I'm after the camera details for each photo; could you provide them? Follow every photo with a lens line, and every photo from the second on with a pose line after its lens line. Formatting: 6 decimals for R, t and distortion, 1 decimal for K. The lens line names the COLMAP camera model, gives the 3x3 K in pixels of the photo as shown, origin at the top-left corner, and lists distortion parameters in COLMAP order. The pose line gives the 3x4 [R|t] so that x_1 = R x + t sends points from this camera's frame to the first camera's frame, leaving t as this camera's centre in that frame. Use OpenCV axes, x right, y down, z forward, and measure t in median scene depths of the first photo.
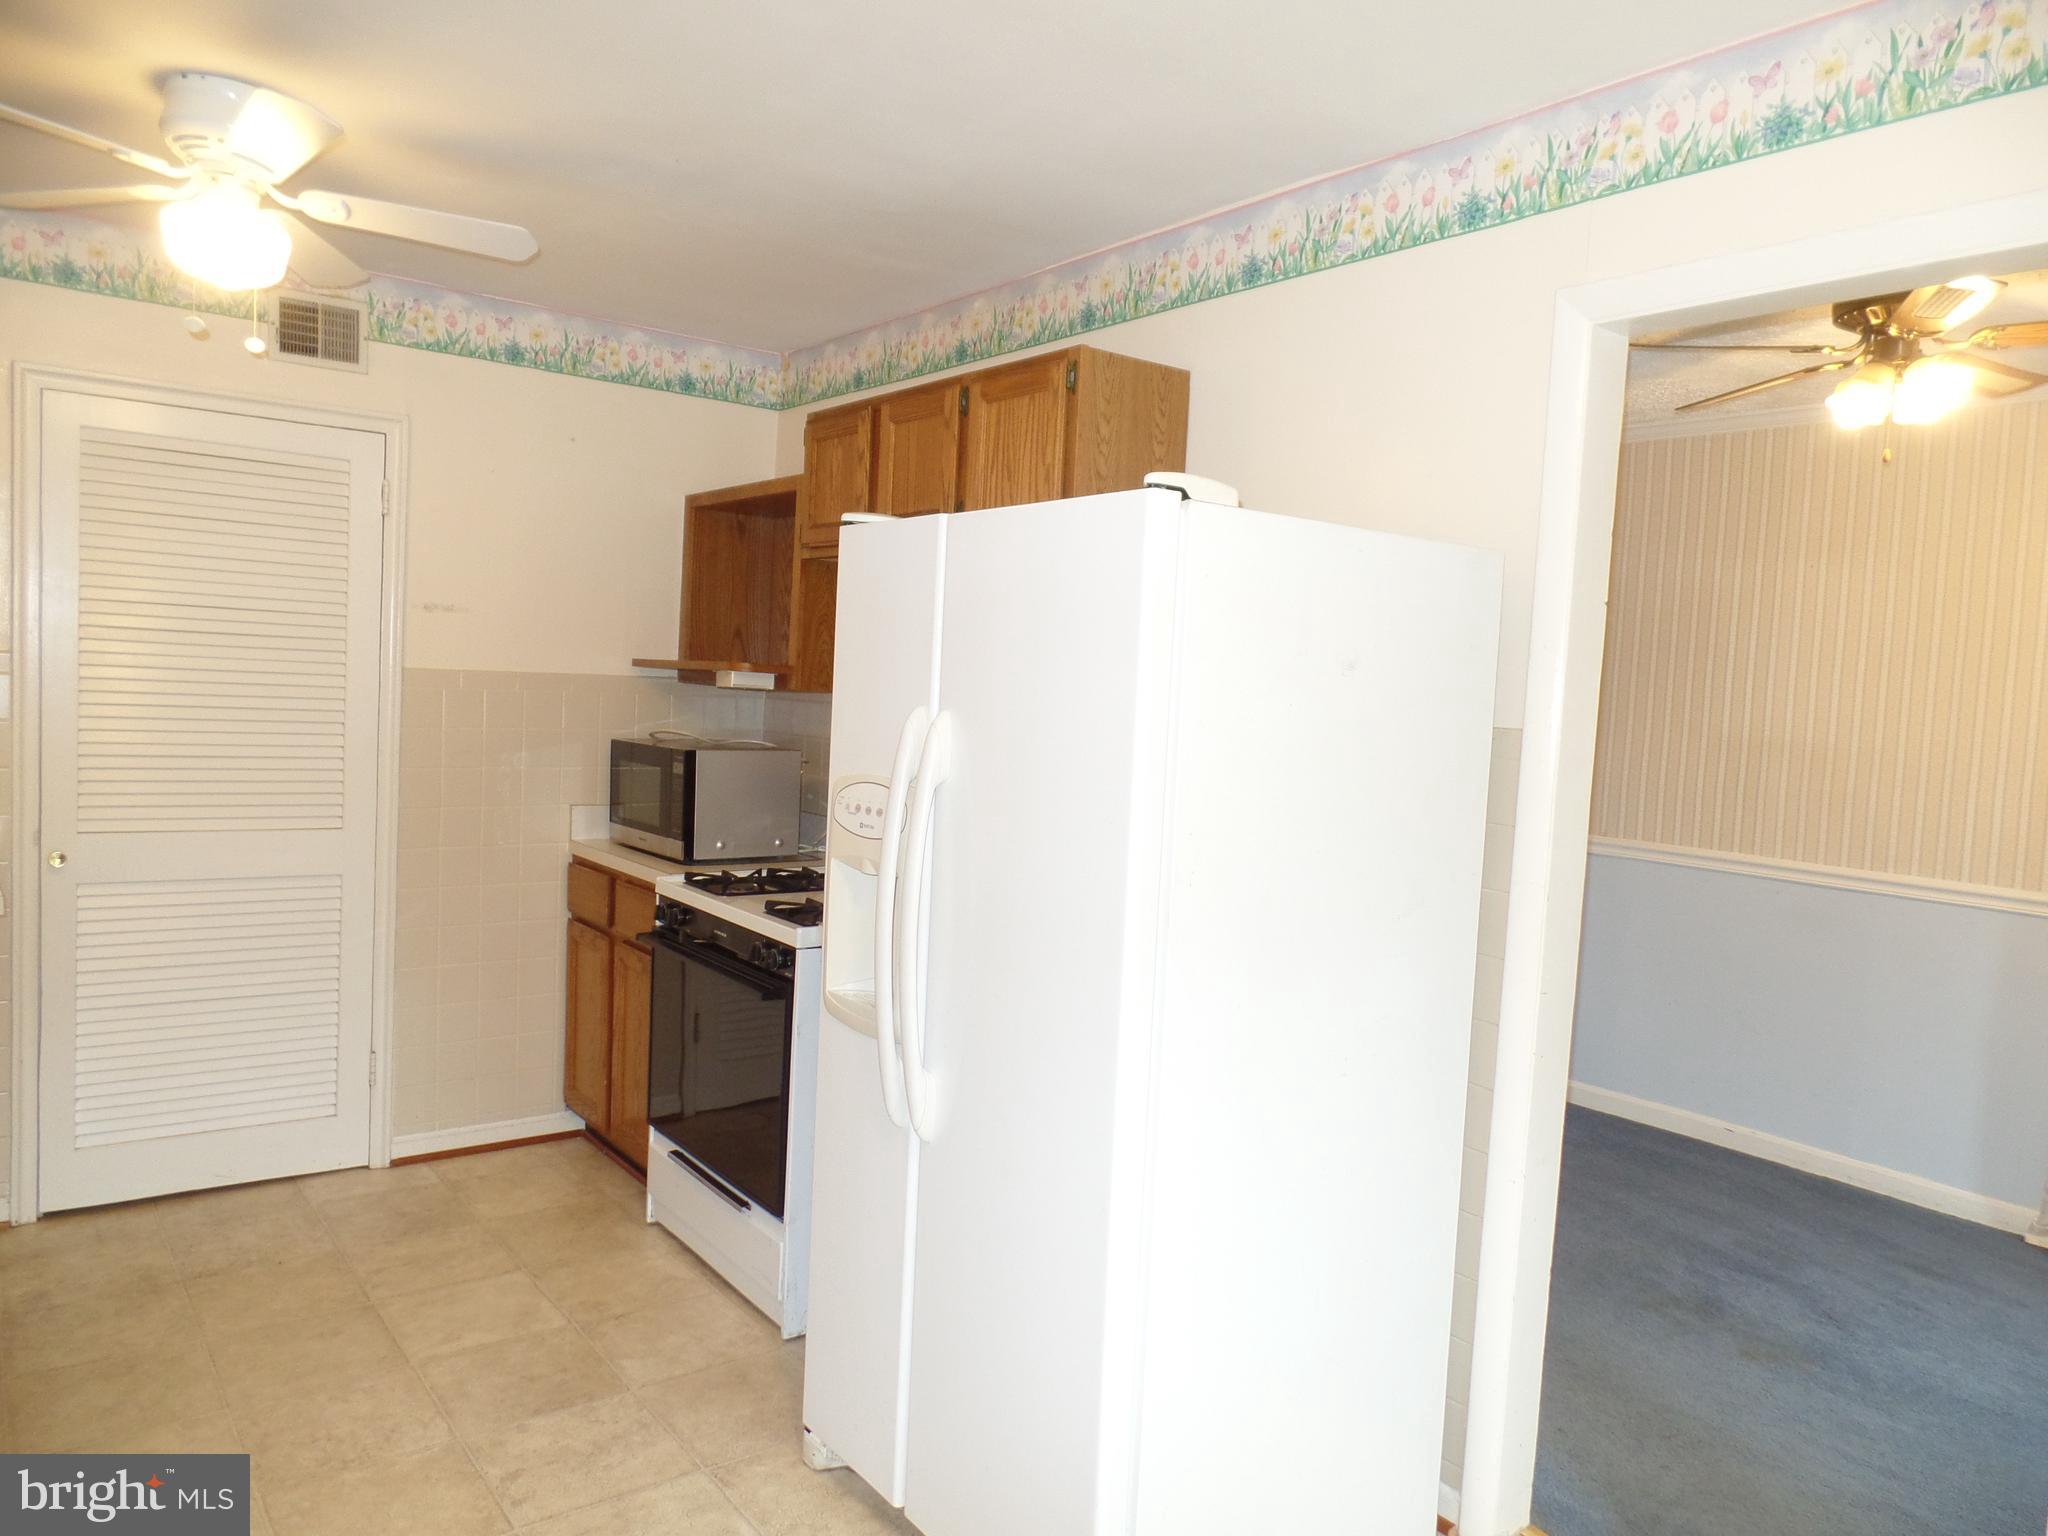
lens RADIAL K [[1401.3, 0, 1024.0], [0, 1401.3, 768.0], [0, 0, 1]] dist [-0.000468, -0.002133]
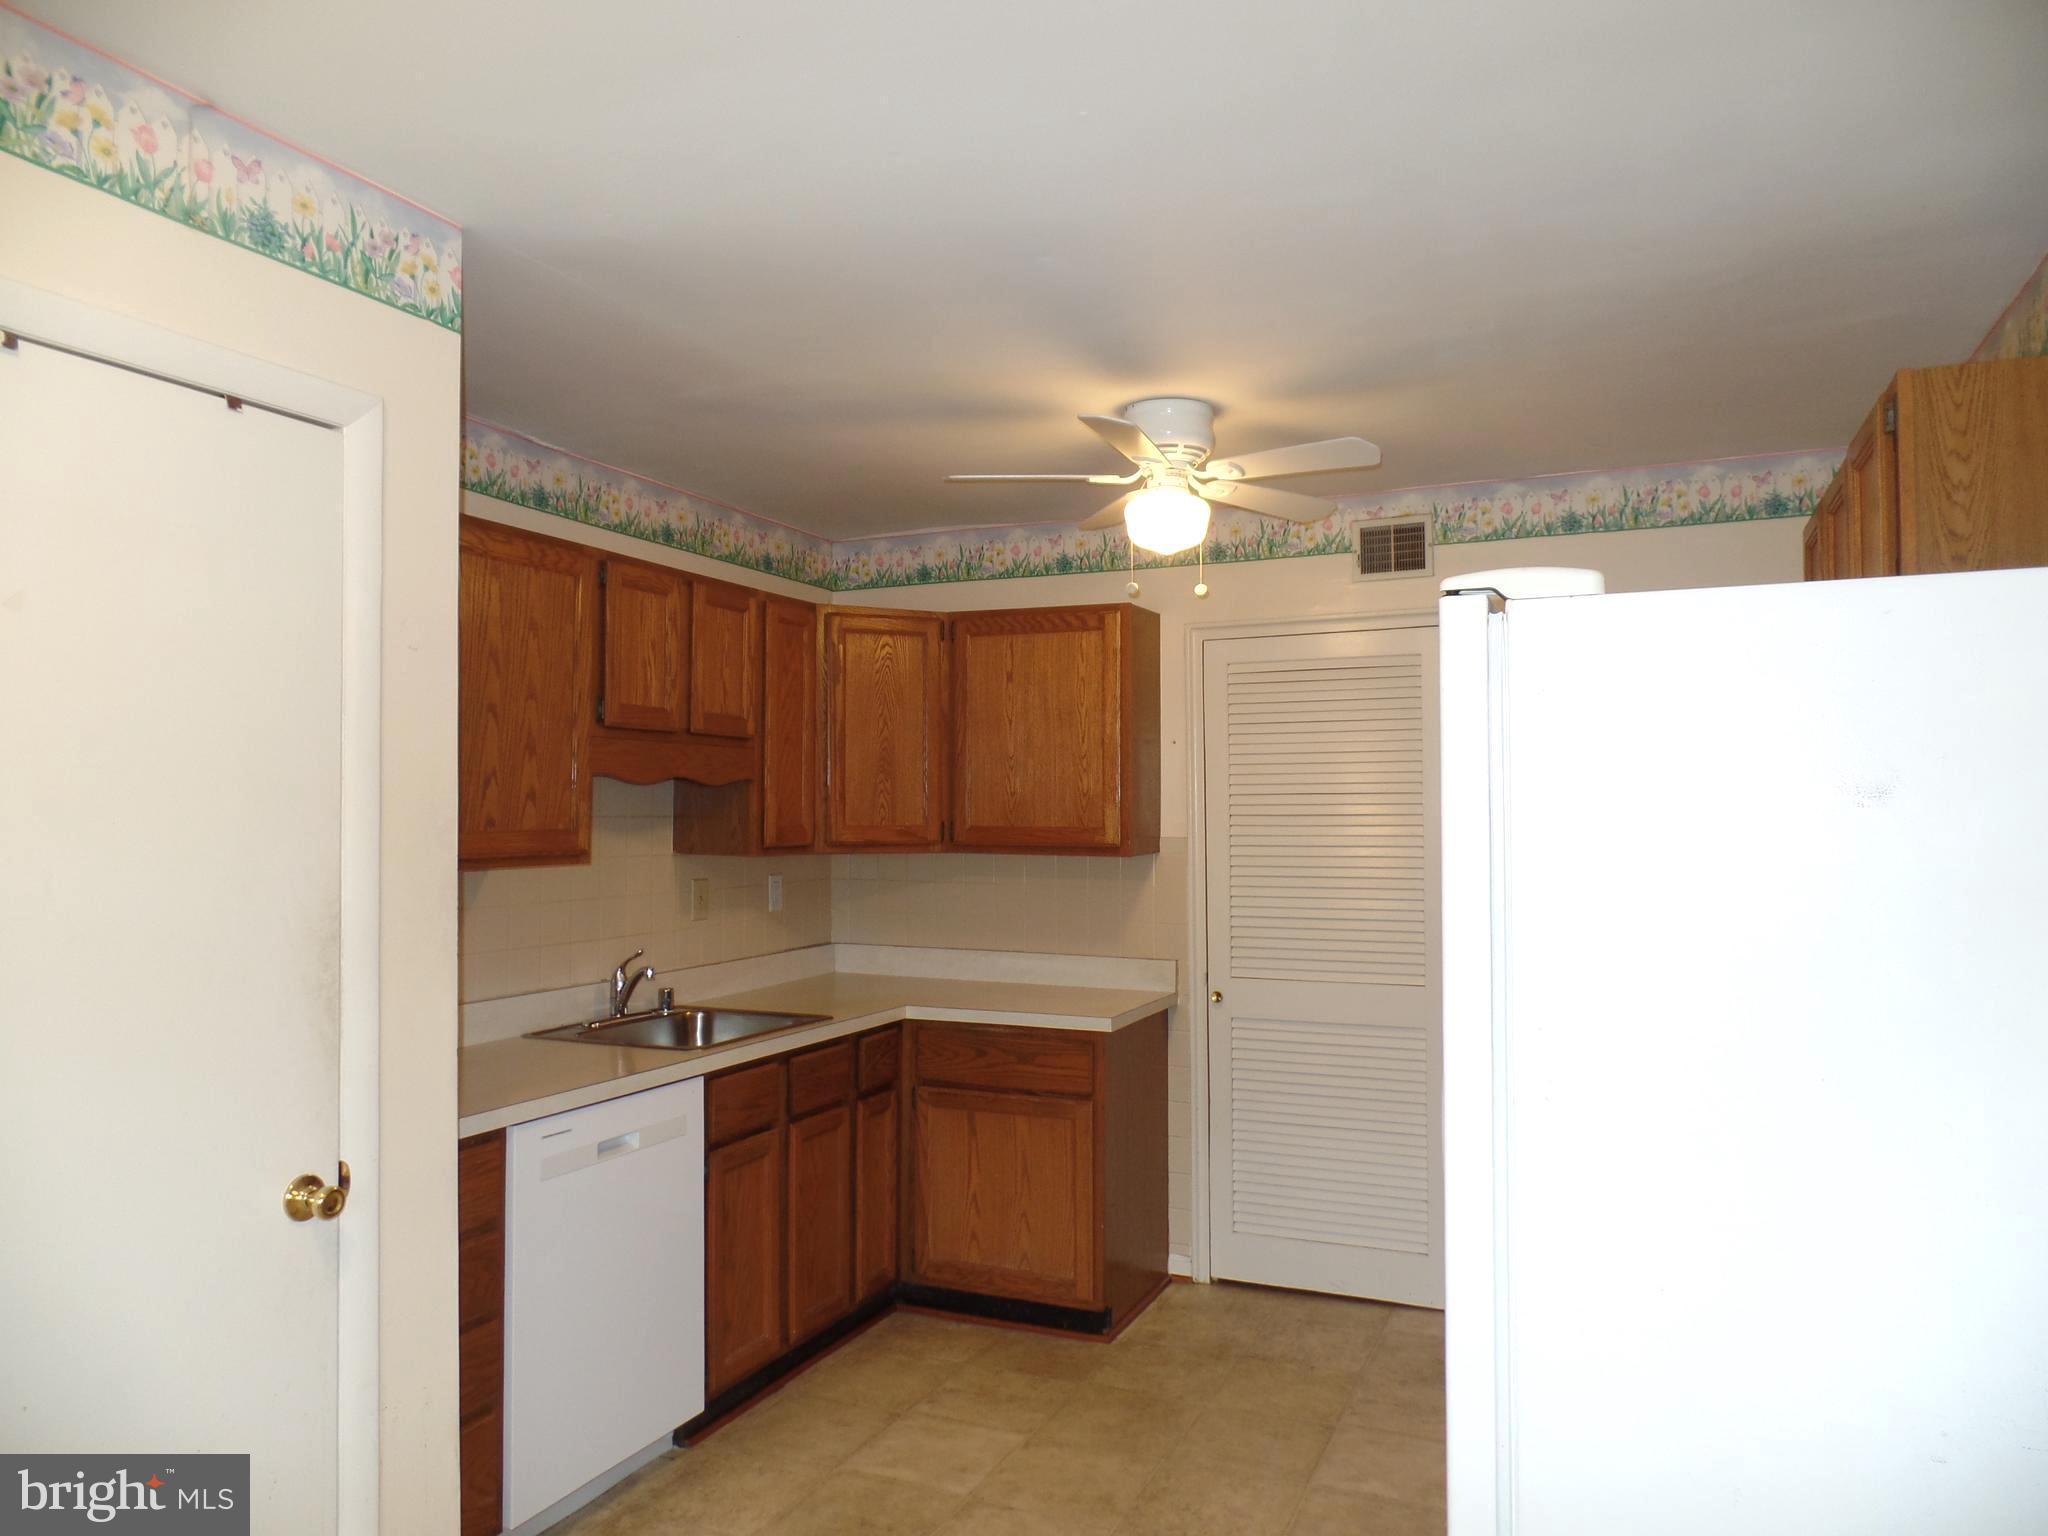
lens RADIAL K [[1392.1, 0, 1024.0], [0, 1392.1, 768.0], [0, 0, 1]] dist [-0.002890, -0.033040]
pose [[0.487157, -0.081615, -0.869492, 0.342626], [-0.022635, 0.994109, -0.105995, -0.004272], [0.873021, 0.071317, 0.482440, 0.203535]]
